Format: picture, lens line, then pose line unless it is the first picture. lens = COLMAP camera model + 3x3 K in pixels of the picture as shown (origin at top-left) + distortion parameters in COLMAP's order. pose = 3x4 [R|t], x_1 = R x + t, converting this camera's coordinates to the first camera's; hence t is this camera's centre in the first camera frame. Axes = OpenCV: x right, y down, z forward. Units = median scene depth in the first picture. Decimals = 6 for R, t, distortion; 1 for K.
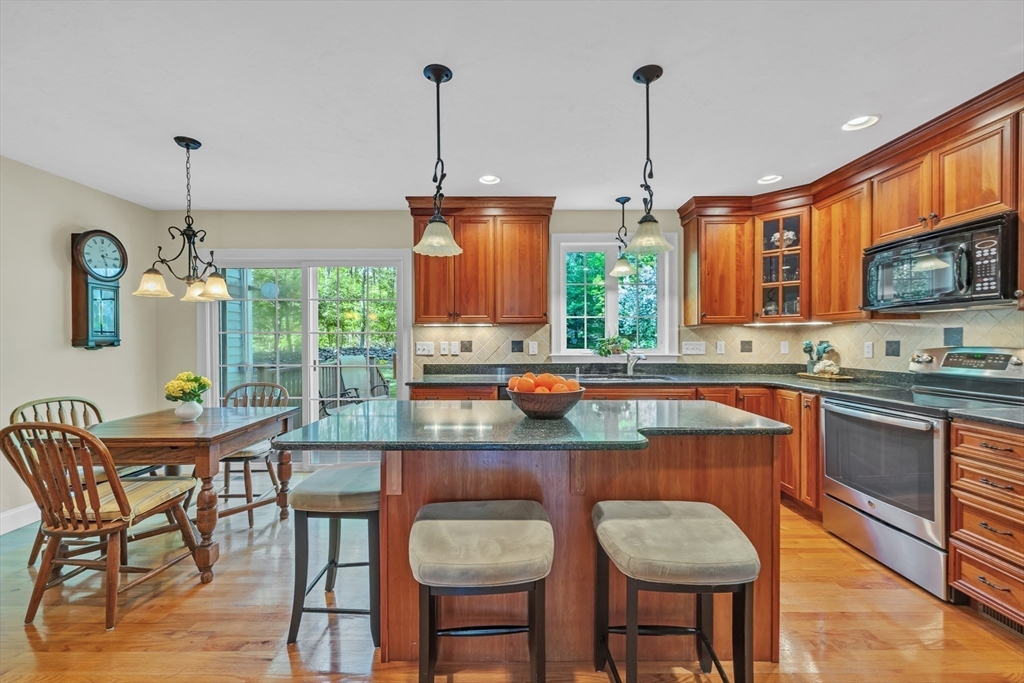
lens RADIAL K [[405.9, 0, 505.8], [0, 405.9, 343.0], [0, 0, 1]] dist [0.001626, 0.000067]
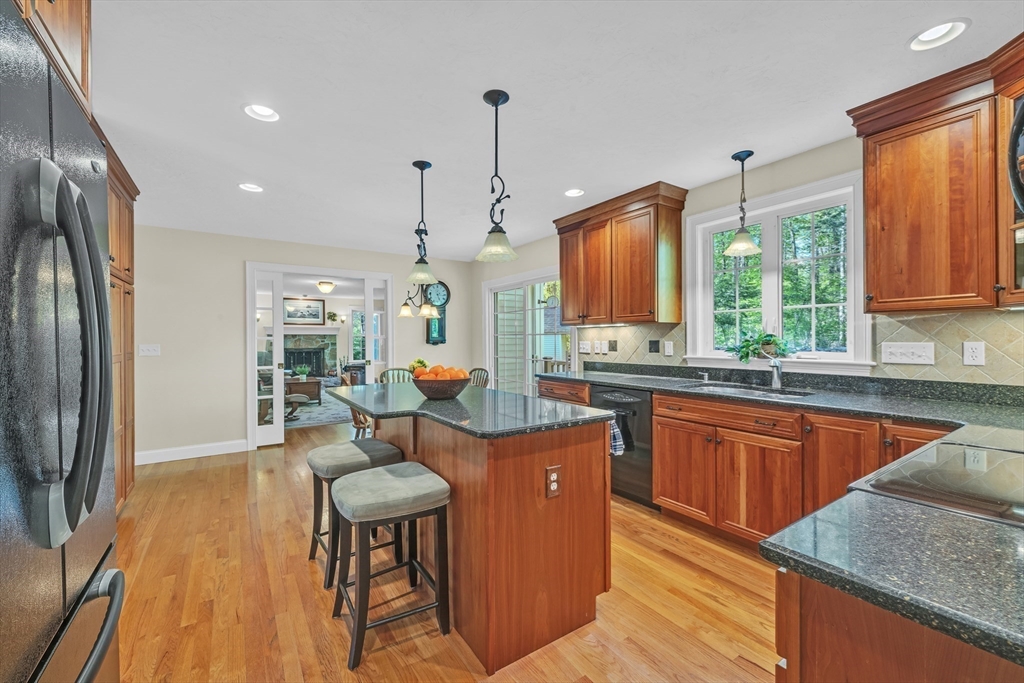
lens RADIAL K [[405.9, 0, 519.7], [0, 405.9, 340.0], [0, 0, 1]] dist [0.001626, 0.000067]
pose [[0.579220, -0.000343, -0.815171, 0.732468], [-0.001961, 0.999996, -0.001814, -0.005100], [0.815169, 0.002649, 0.579217, 0.241781]]
